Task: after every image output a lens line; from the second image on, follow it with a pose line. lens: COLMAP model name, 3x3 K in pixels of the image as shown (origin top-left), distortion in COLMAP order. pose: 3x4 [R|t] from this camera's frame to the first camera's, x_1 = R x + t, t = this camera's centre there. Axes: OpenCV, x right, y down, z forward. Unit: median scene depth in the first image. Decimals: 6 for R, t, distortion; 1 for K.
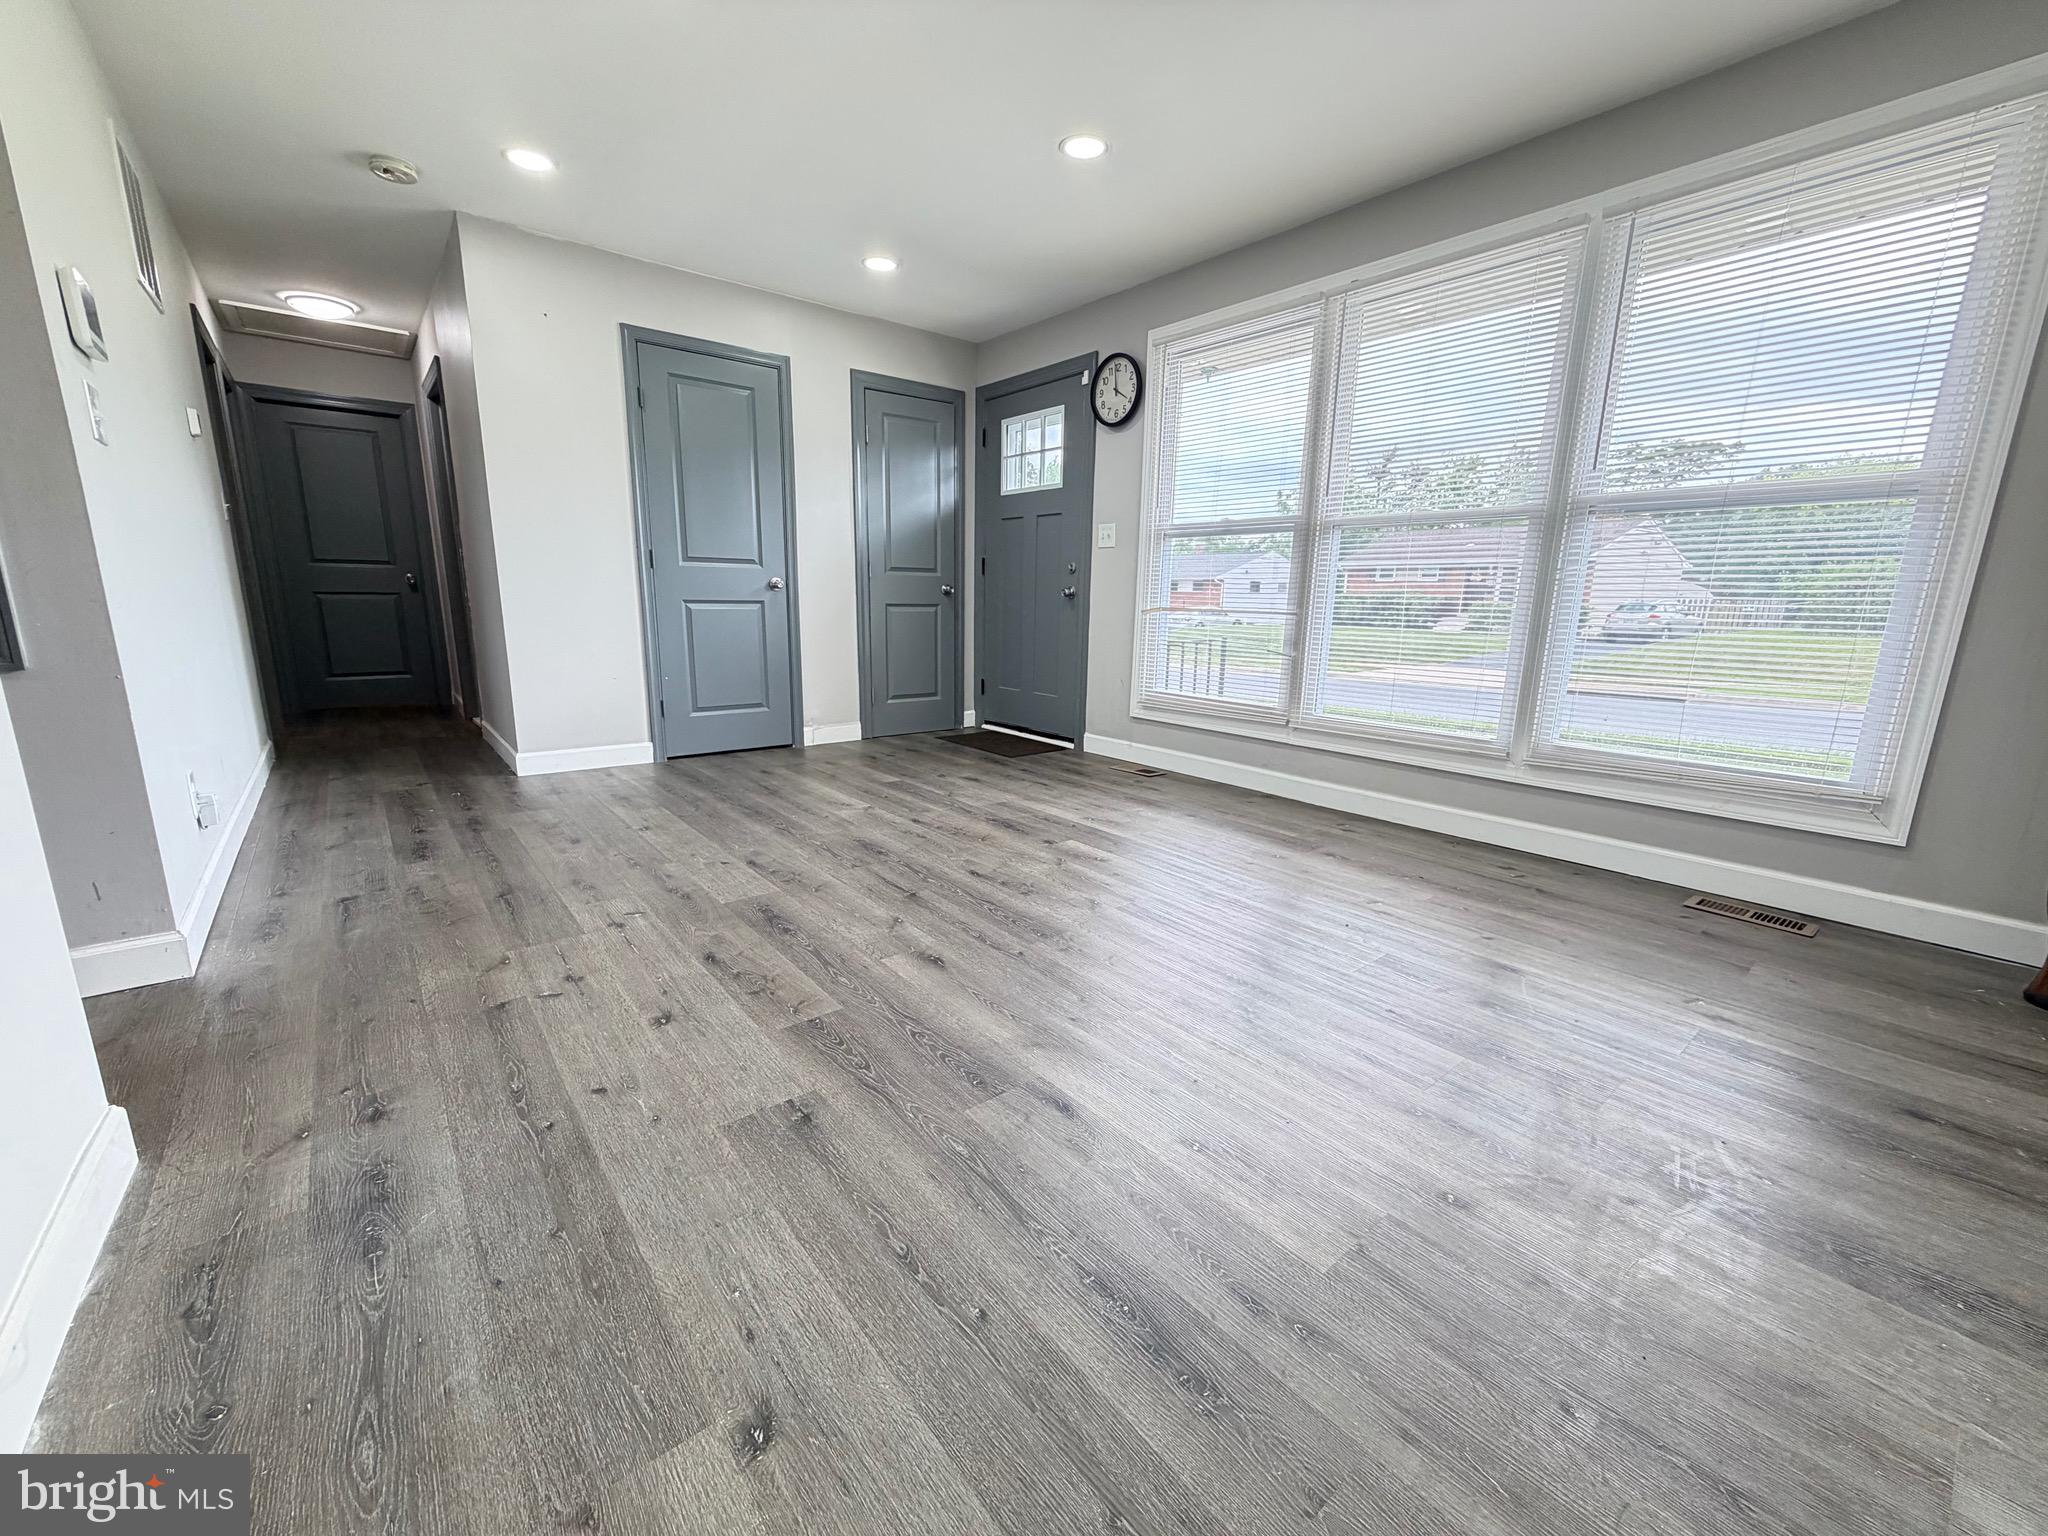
lens RADIAL K [[822.7, 0, 1015.4], [0, 822.7, 771.1], [0, 0, 1]] dist [0.001757, -0.000328]
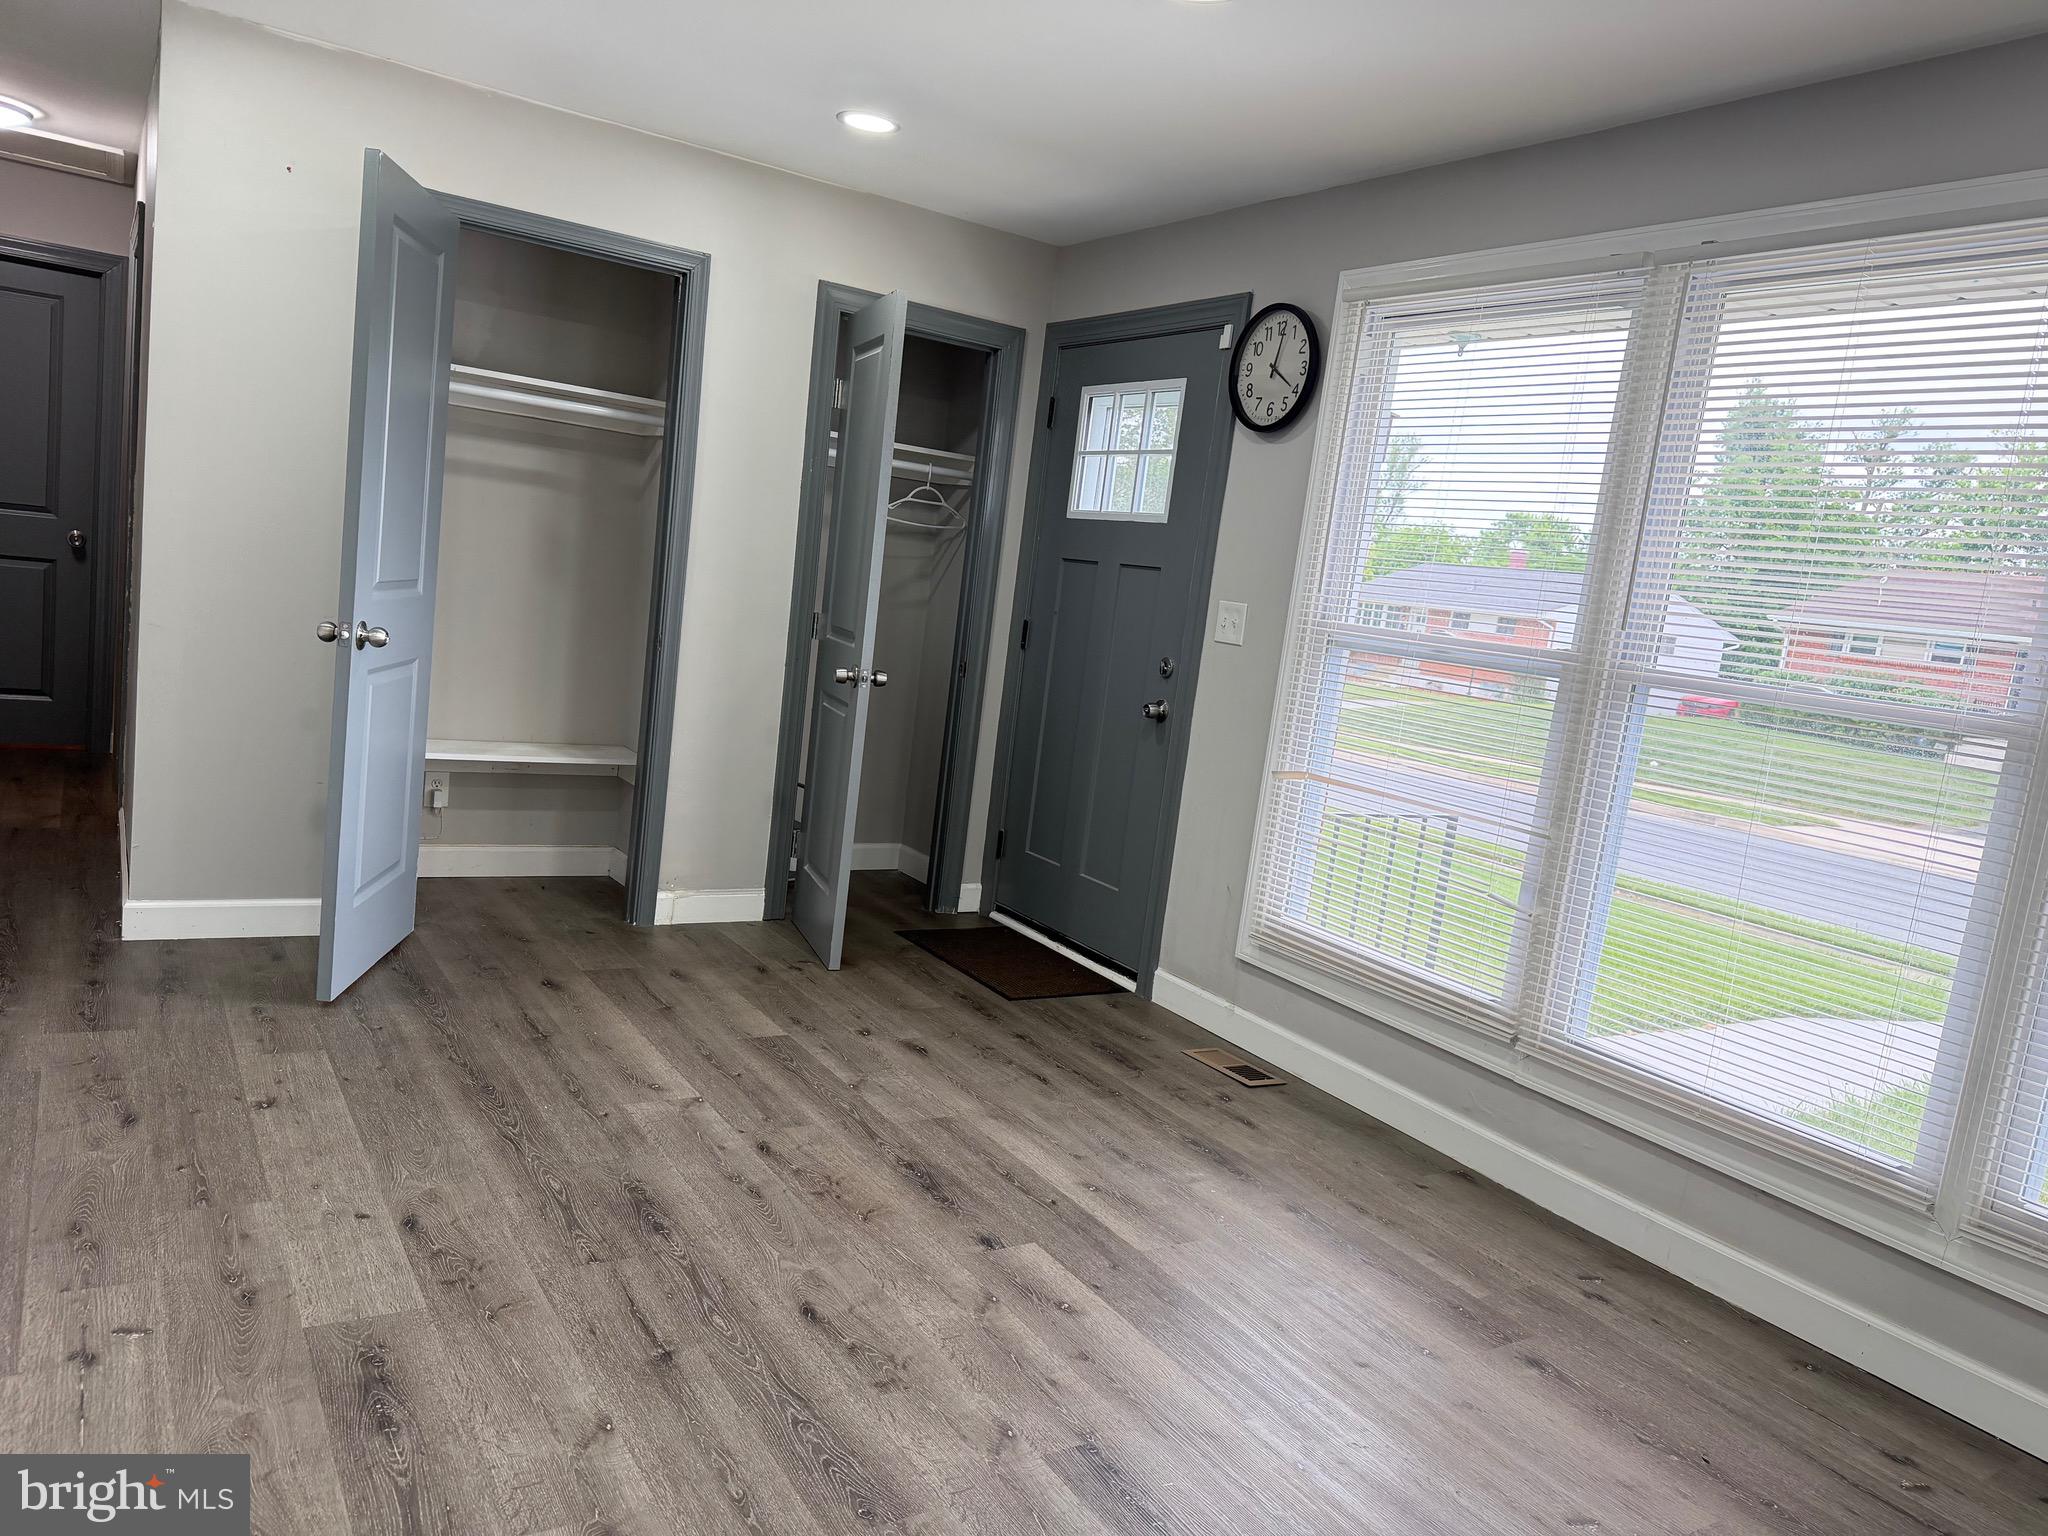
lens RADIAL K [[1443.9, 0, 1020.4], [0, 1443.9, 779.1], [0, 0, 1]] dist [0.064259, -0.079590]
pose [[0.987862, 0.118926, -0.099927, 0.111007], [-0.126447, 0.989312, -0.072620, -0.131159], [0.090222, 0.084374, 0.992341, 0.061745]]
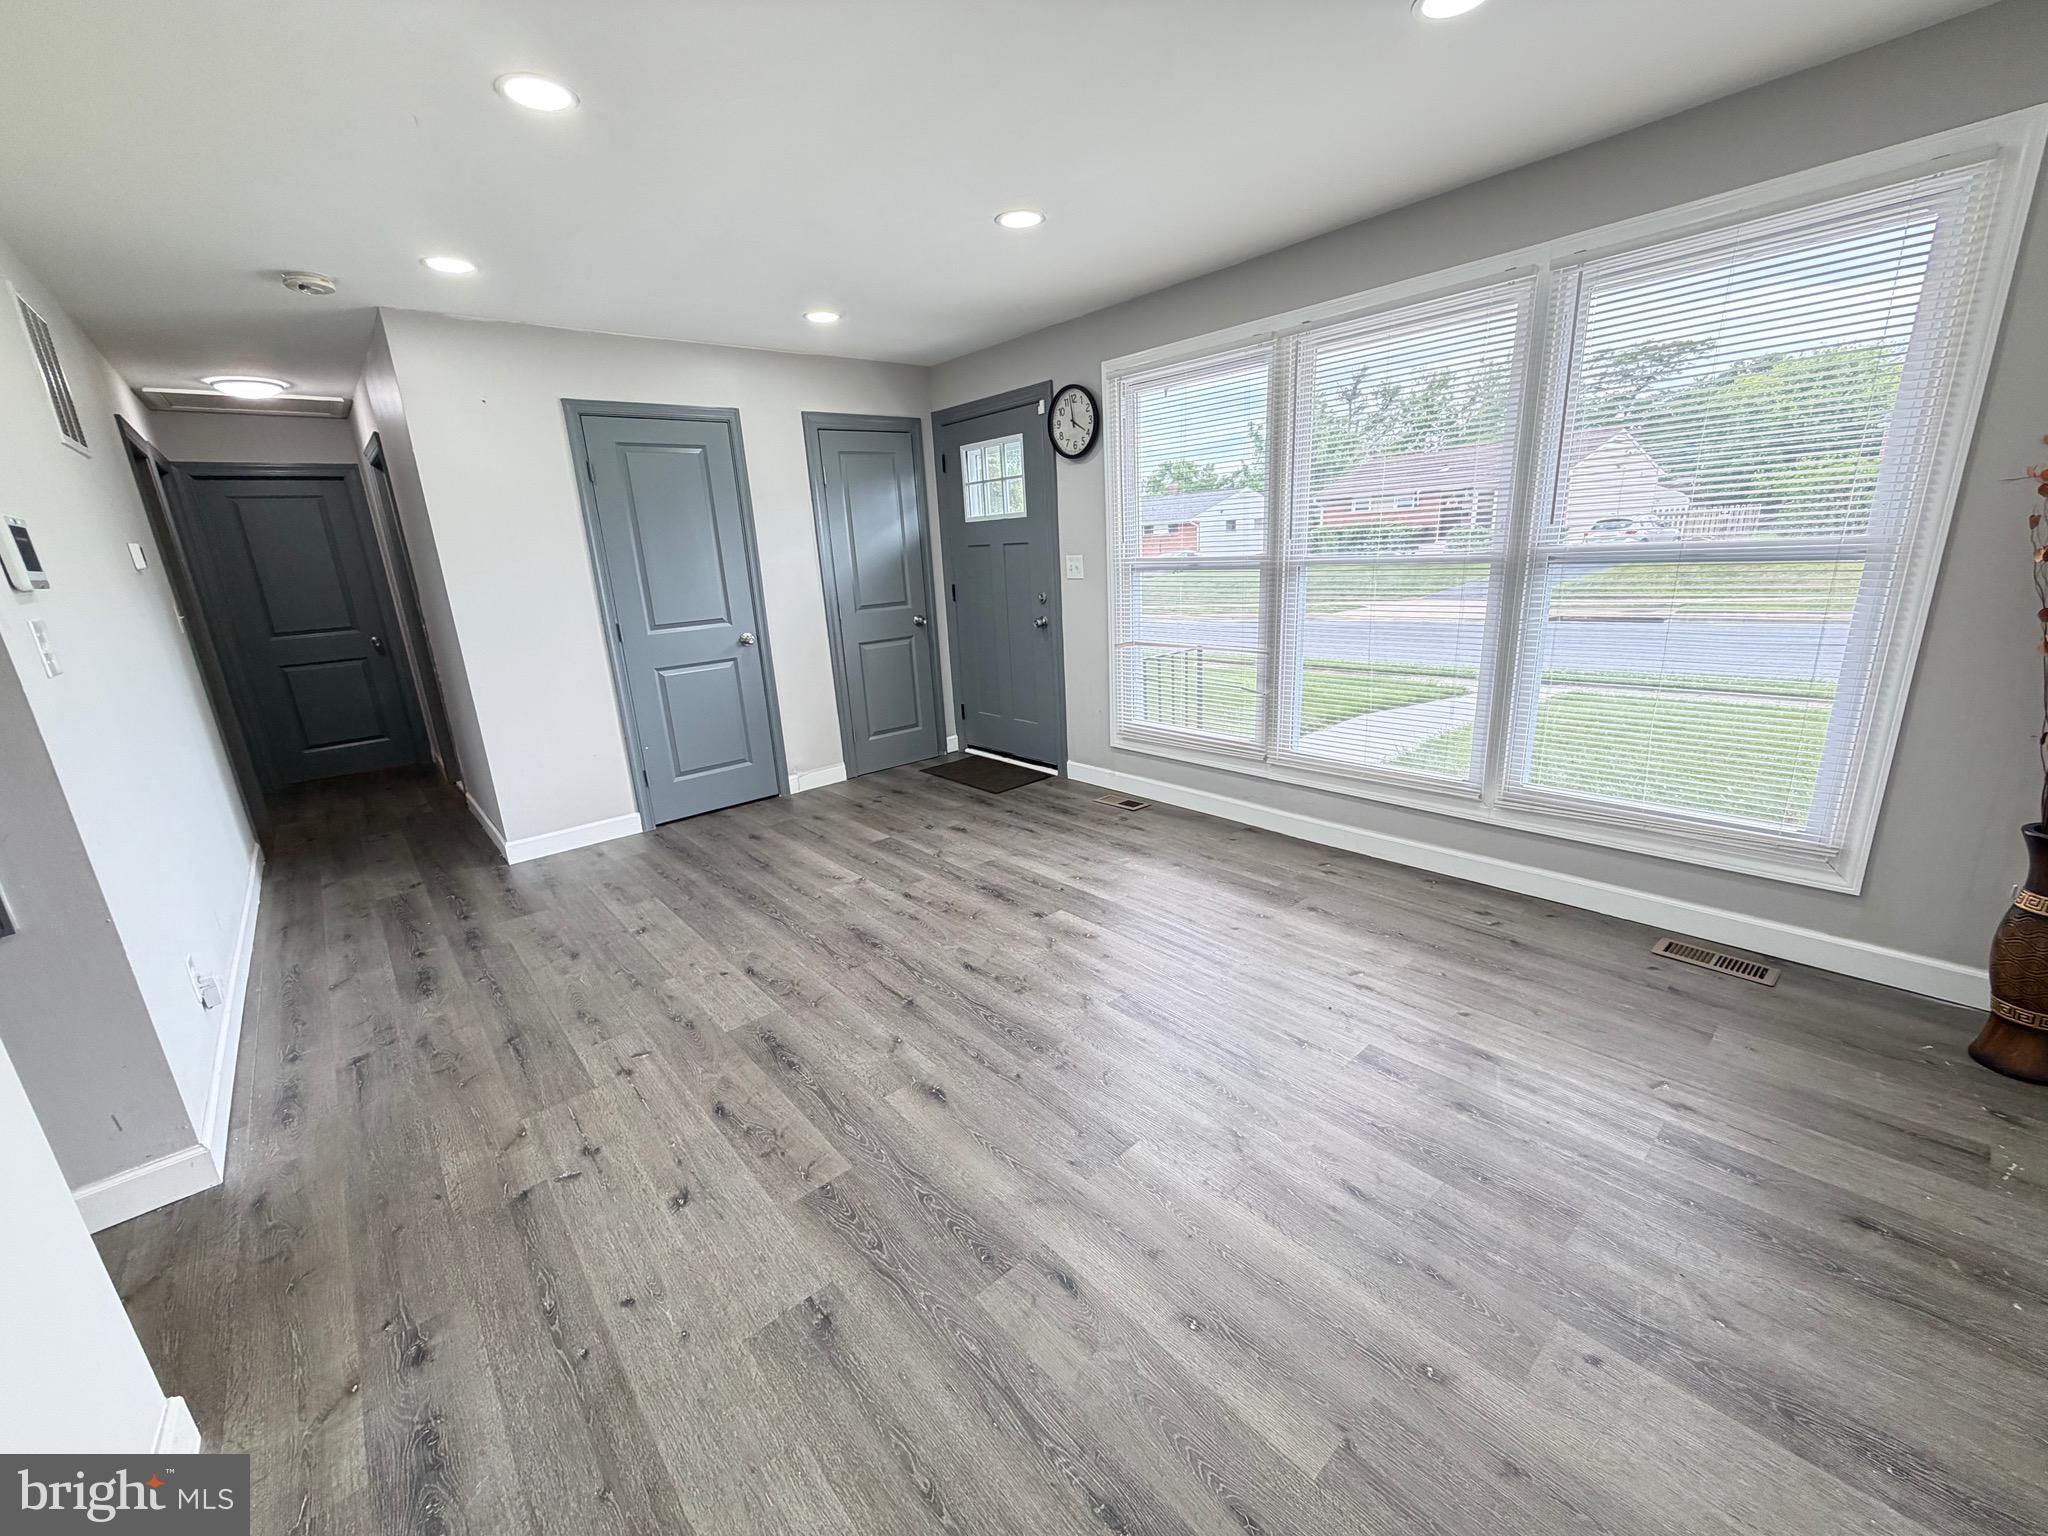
lens RADIAL K [[822.7, 0, 1015.5], [0, 822.7, 770.2], [0, 0, 1]] dist [0.001757, -0.000328]
pose [[0.996898, -0.078139, 0.009438, 0.015309], [0.077429, 0.995156, 0.060581, -0.147800], [-0.014126, -0.059663, 0.998119, -0.008846]]
